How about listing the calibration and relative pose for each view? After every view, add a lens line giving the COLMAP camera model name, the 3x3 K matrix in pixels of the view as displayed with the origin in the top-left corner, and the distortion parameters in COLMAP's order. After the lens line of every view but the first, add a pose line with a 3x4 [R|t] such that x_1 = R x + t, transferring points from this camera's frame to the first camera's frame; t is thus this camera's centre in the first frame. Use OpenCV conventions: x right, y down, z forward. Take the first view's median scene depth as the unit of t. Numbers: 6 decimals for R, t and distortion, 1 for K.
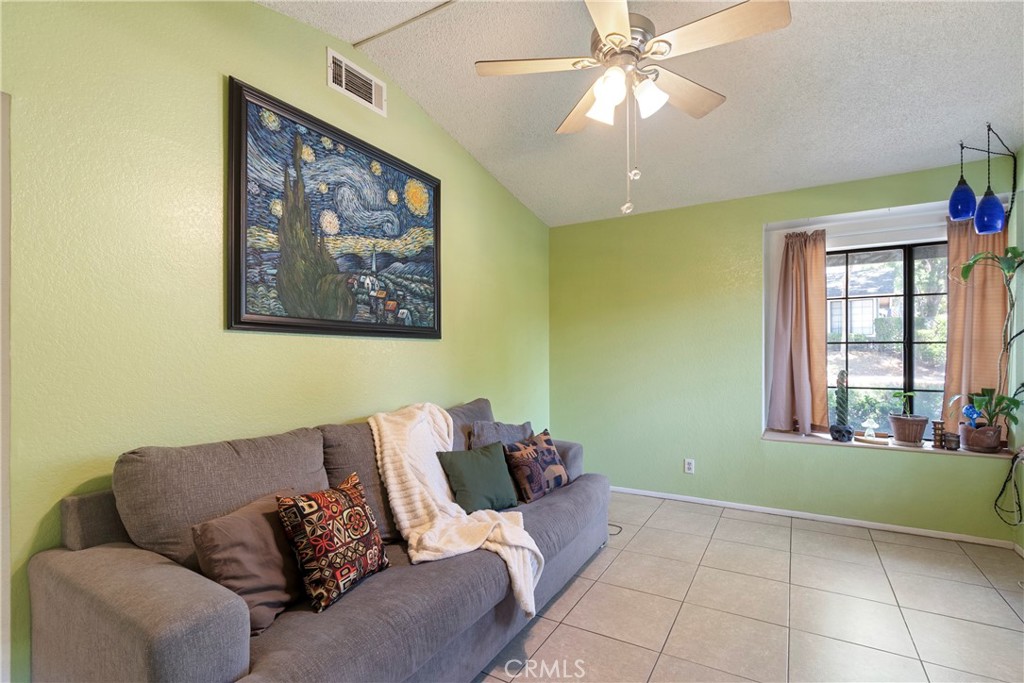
lens RADIAL K [[476.1, 0, 513.2], [0, 476.1, 351.5], [0, 0, 1]] dist [-0.036692, 0.002361]
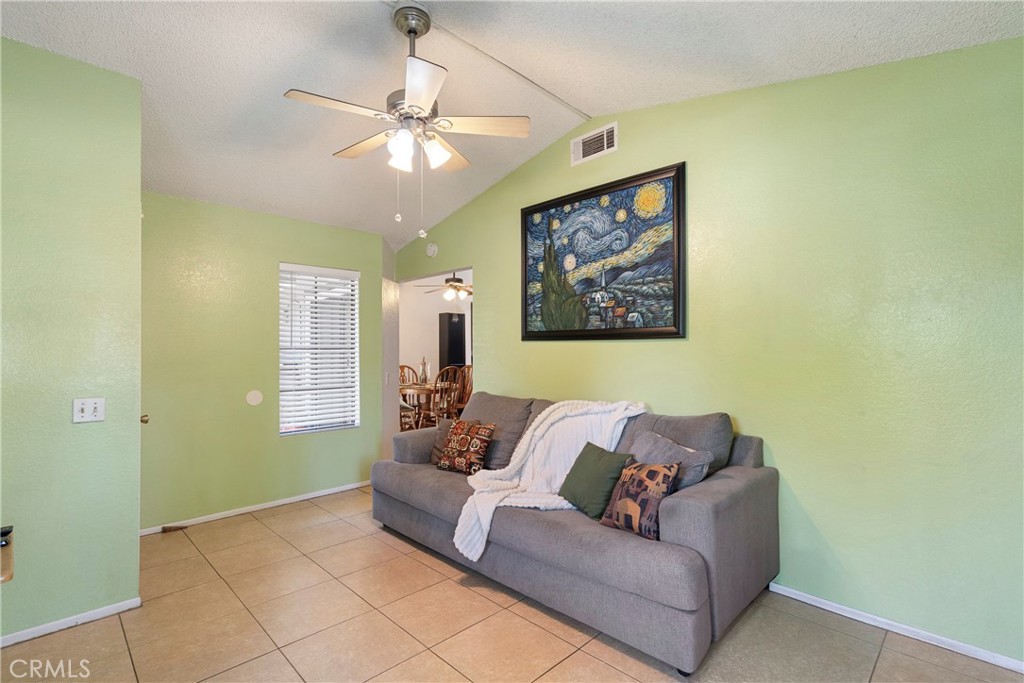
lens RADIAL K [[476.1, 0, 514.7], [0, 476.1, 342.4], [0, 0, 1]] dist [-0.036692, 0.002361]
pose [[-0.263231, -0.014879, -0.964618, 0.941400], [0.006103, 0.999835, -0.017088, -0.005309], [0.964713, -0.010385, -0.263097, 1.093414]]
